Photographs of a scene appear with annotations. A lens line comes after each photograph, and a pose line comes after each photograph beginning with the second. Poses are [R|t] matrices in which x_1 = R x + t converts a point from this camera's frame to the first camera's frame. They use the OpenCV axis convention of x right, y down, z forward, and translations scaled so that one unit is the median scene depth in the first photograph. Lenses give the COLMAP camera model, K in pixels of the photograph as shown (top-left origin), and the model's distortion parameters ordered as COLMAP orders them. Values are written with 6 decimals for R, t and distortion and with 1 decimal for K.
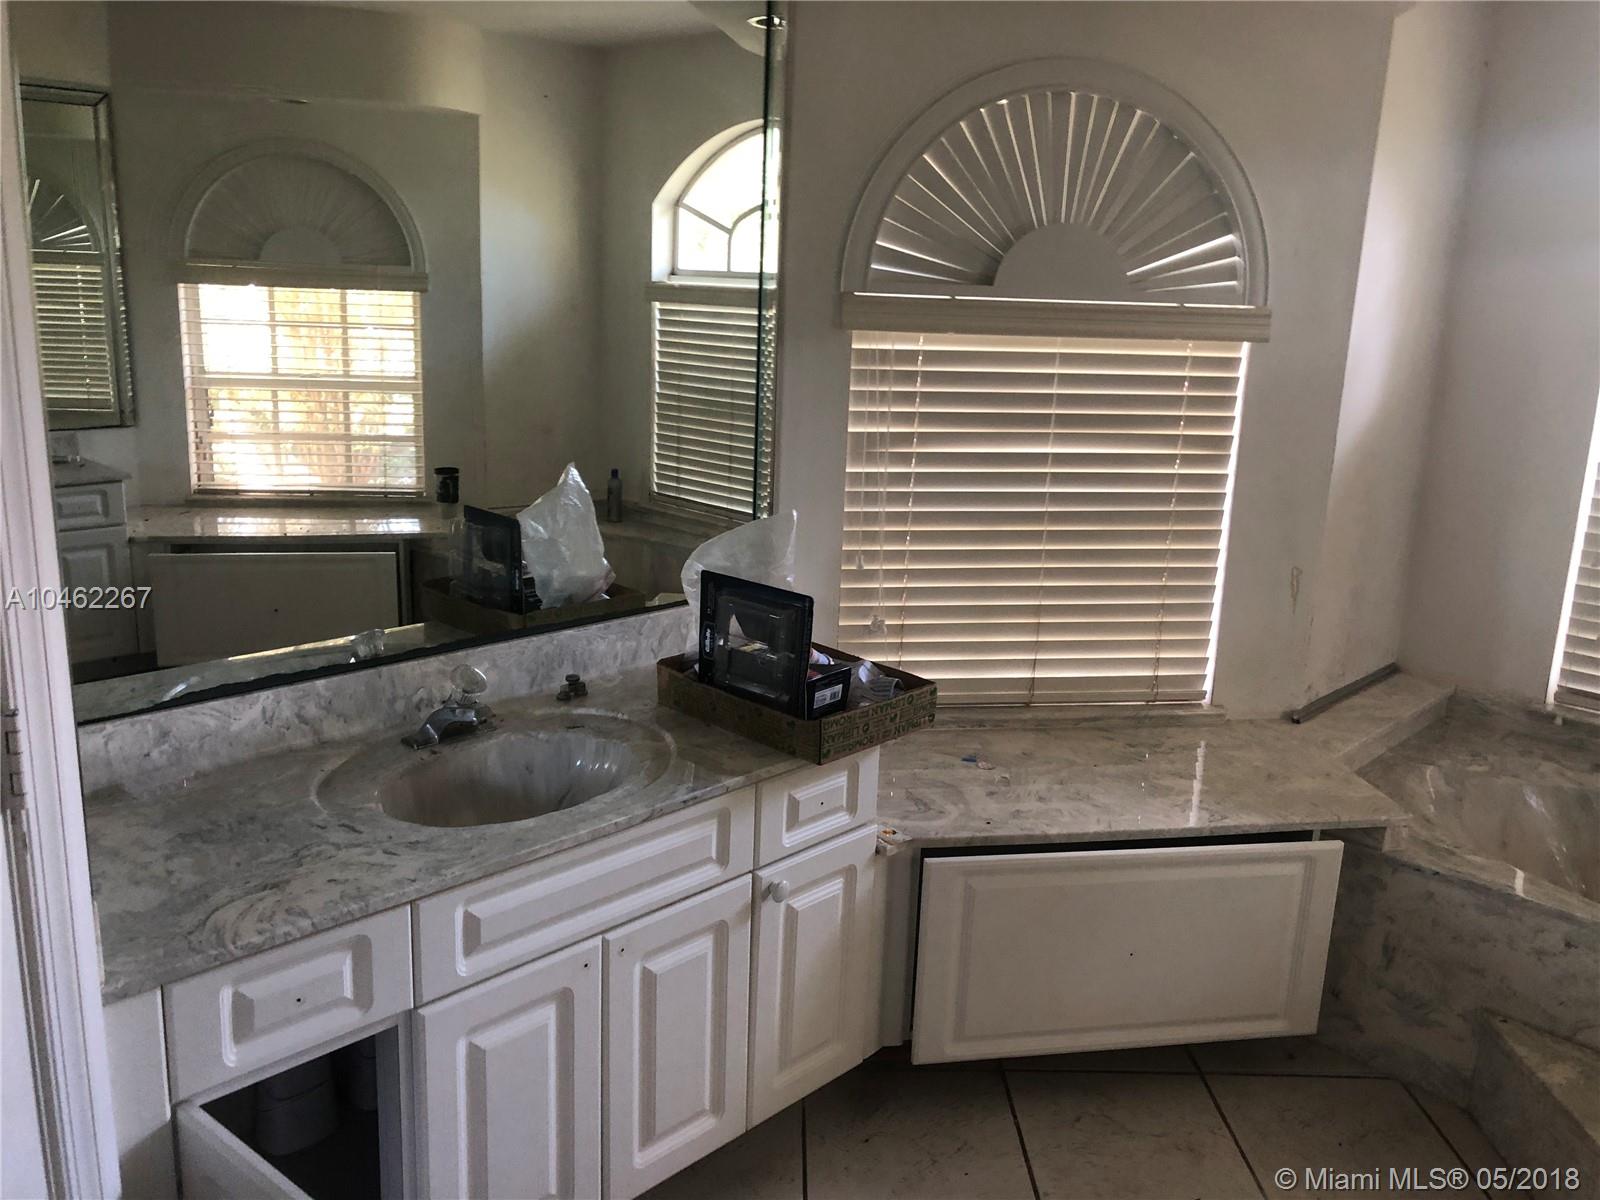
lens RADIAL K [[1301.1, 0, 801.4], [0, 1301.1, 596.8], [0, 0, 1]] dist [0.028050, -0.021565]
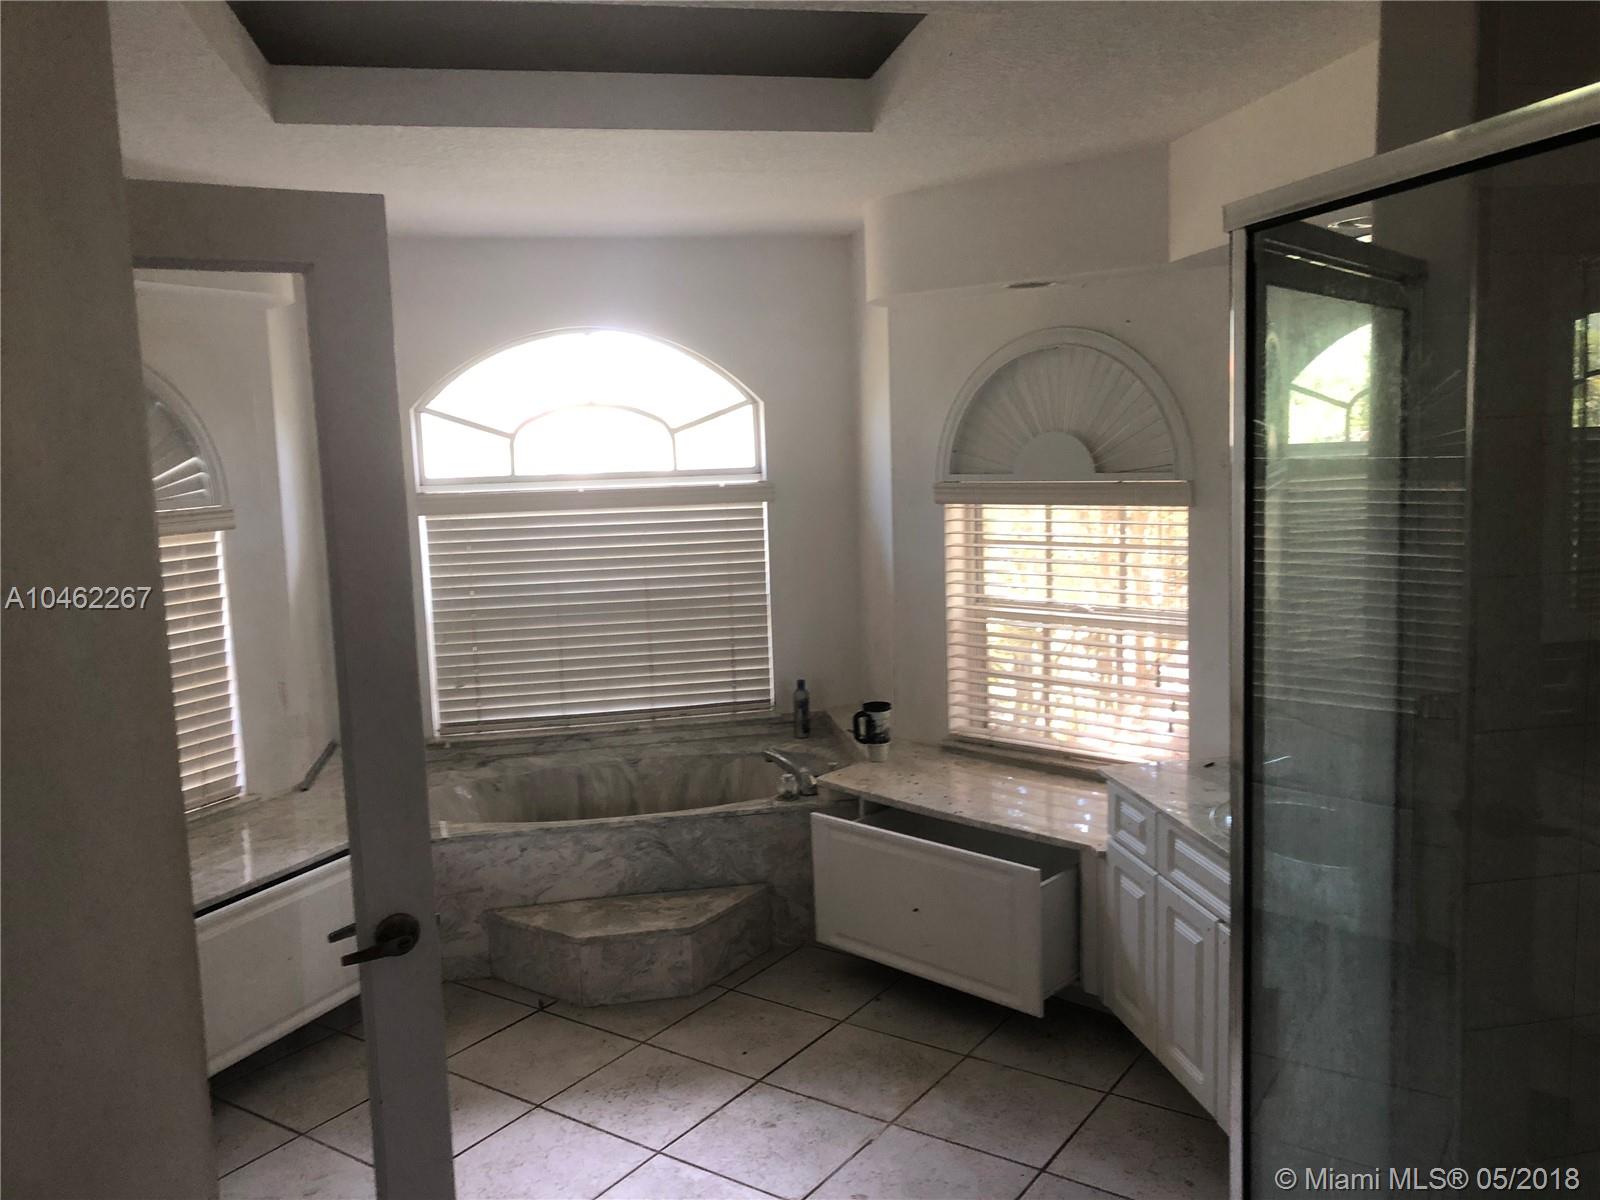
lens RADIAL K [[1301.1, 0, 801.2], [0, 1301.1, 598.2], [0, 0, 1]] dist [0.028050, -0.021565]
pose [[0.575728, -0.159386, 0.801956, -0.425932], [0.246949, 0.968908, 0.015282, 0.007268], [-0.779457, 0.189244, 0.597188, -0.301588]]
